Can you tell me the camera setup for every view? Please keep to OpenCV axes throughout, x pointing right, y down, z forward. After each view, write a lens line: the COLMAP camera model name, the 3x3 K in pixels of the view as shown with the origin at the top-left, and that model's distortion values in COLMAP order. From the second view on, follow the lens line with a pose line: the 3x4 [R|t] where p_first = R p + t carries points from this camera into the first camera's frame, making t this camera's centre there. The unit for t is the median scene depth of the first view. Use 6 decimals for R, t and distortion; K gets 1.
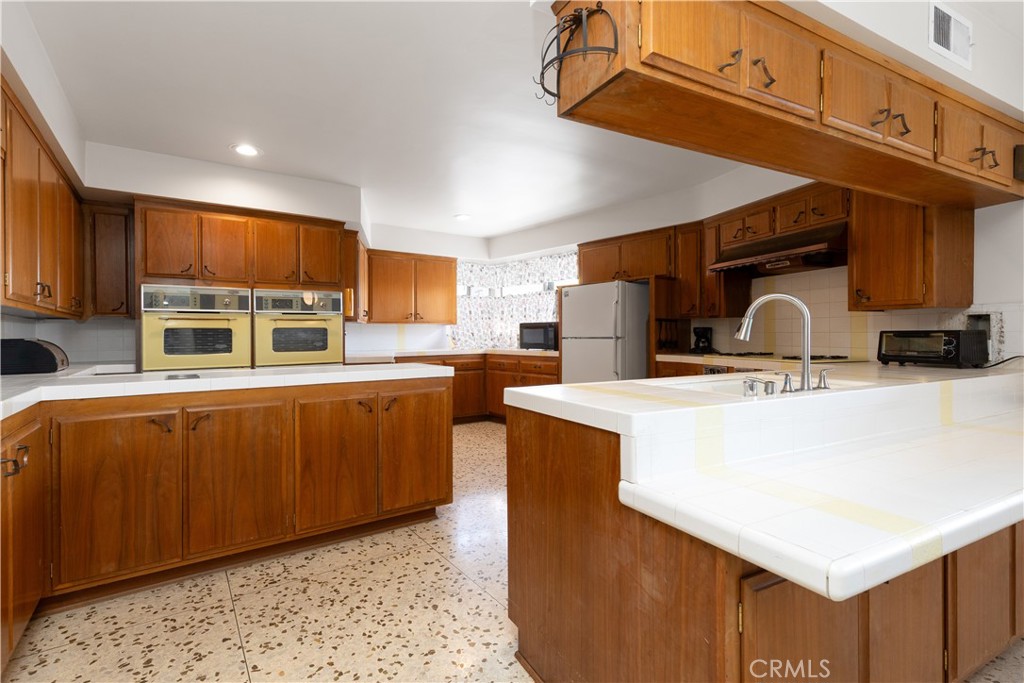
lens RADIAL K [[472.2, 0, 511.8], [0, 472.2, 339.3], [0, 0, 1]] dist [0.000677, 0.000102]
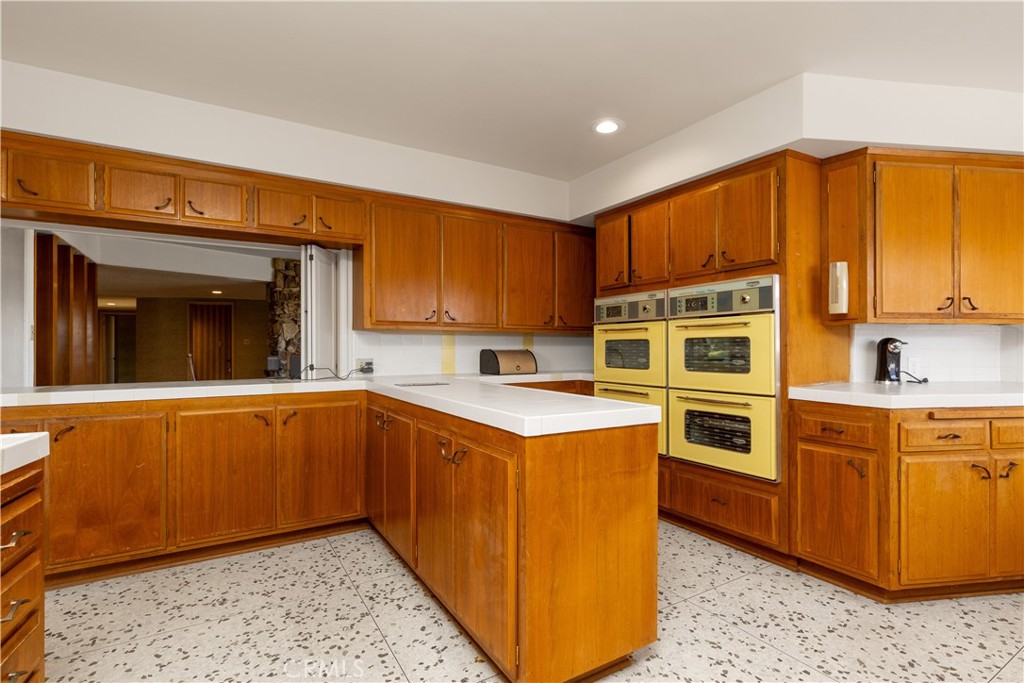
lens RADIAL K [[497.3, 0, 511.3], [0, 497.3, 346.8], [0, 0, 1]] dist [0.005419, 0.000630]
pose [[-0.085023, 0.010906, -0.996319, 0.462345], [0.000099, 0.999940, 0.010937, -0.029976], [0.996379, 0.000831, -0.085019, 1.223257]]
